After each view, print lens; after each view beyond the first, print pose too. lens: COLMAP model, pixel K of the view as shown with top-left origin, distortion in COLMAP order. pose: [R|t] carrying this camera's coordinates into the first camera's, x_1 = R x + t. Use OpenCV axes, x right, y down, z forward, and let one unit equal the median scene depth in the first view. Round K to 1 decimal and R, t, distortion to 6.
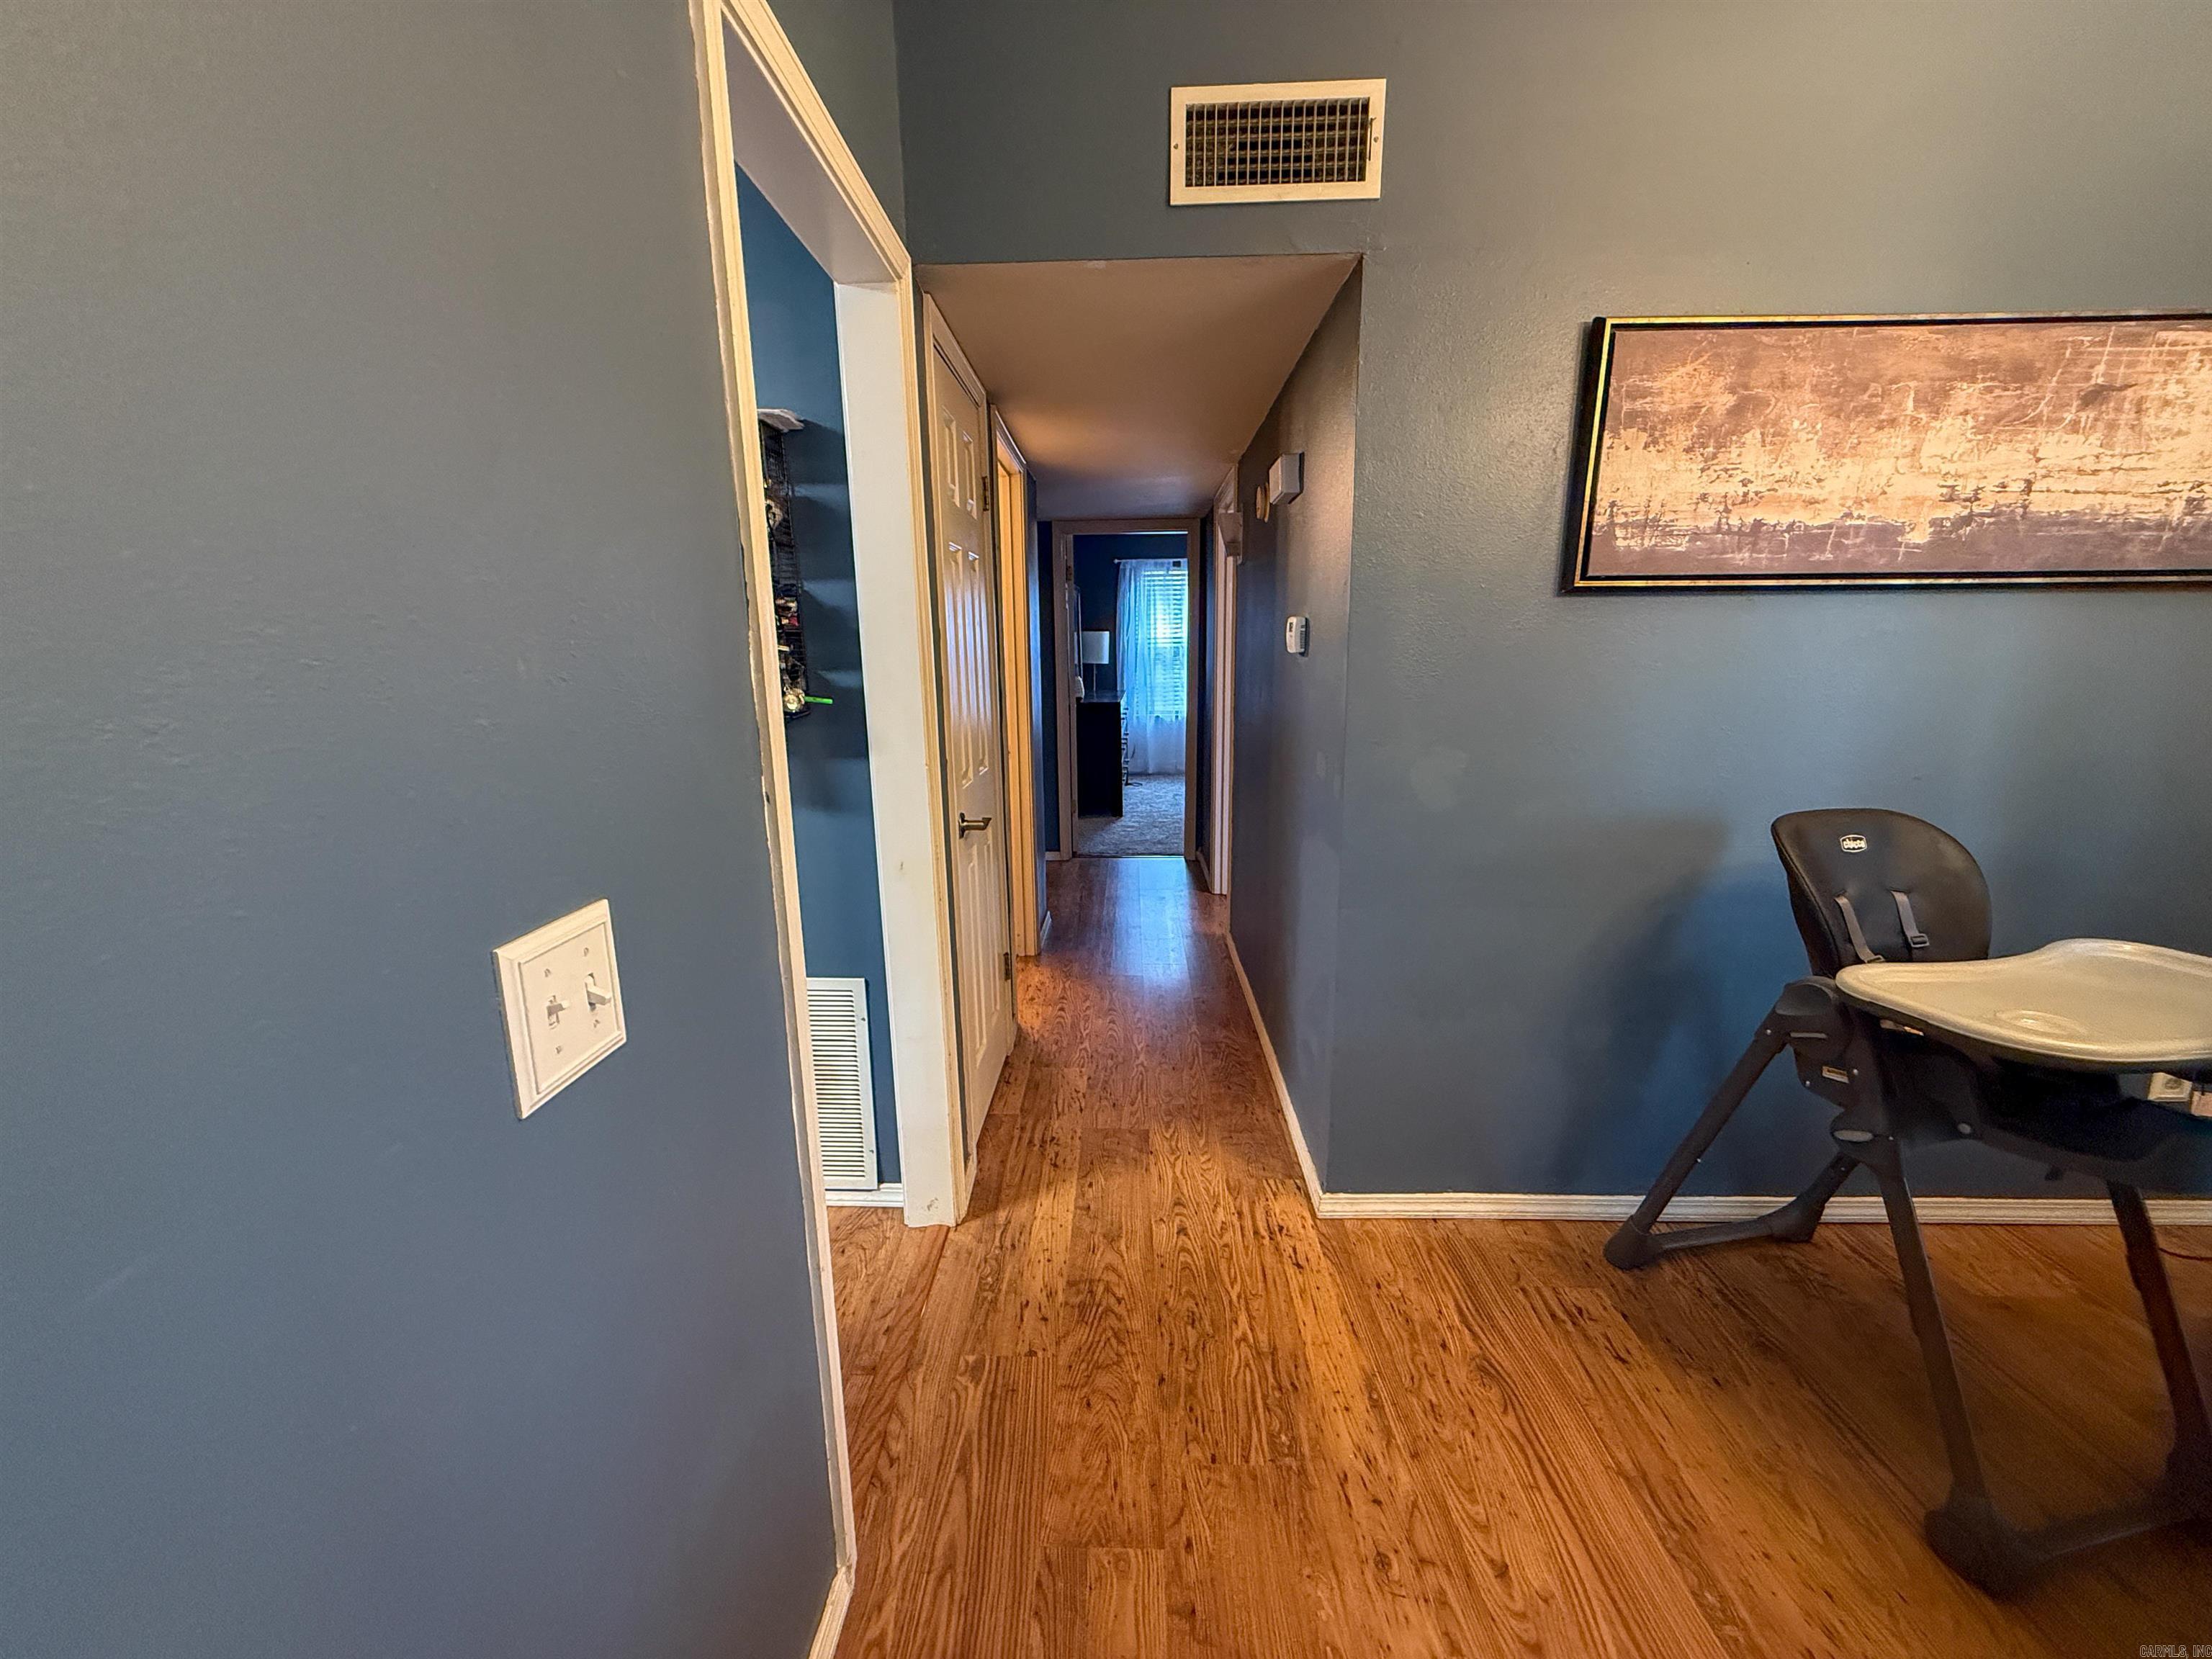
lens RADIAL K [[885.5, 0, 1109.2], [0, 885.5, 839.0], [0, 0, 1]] dist [-0.000545, 0.000139]
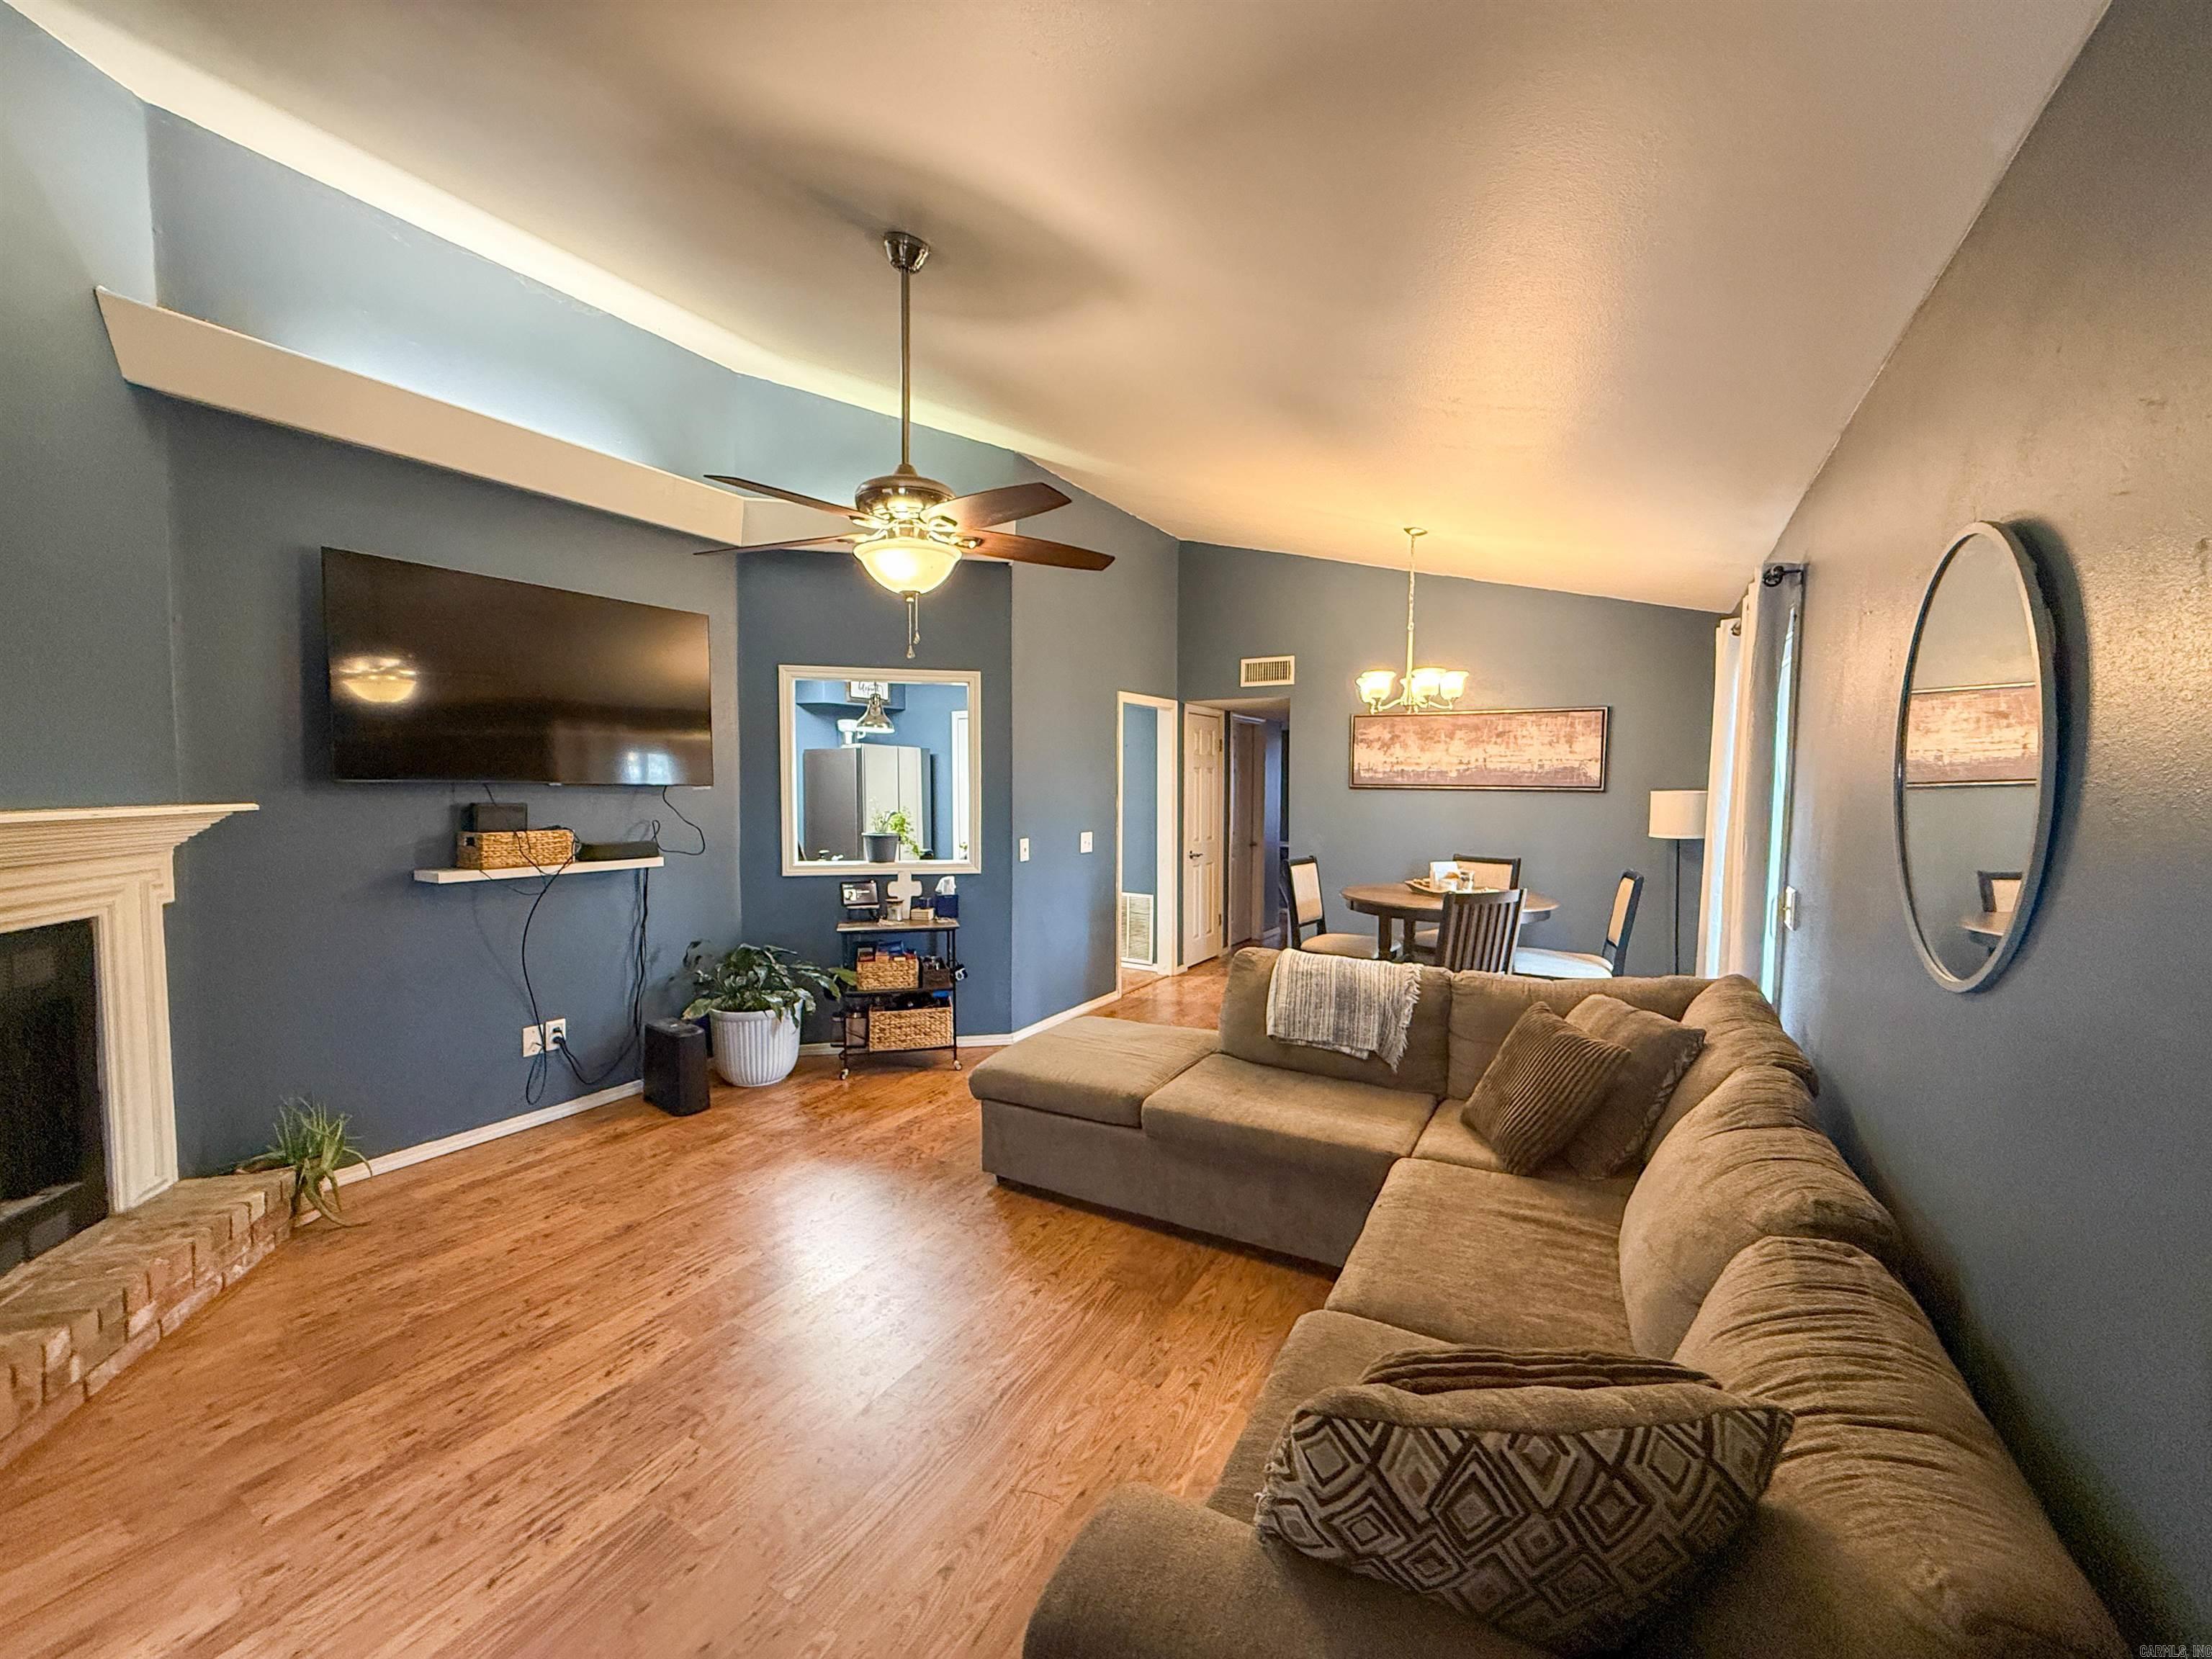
lens RADIAL K [[885.5, 0, 1103.9], [0, 885.5, 835.3], [0, 0, 1]] dist [-0.000545, 0.000139]
pose [[0.875542, 0.046245, -0.480924, 1.384551], [-0.117956, 0.985747, -0.119957, 0.425082], [0.468522, 0.161755, 0.868518, -2.418889]]
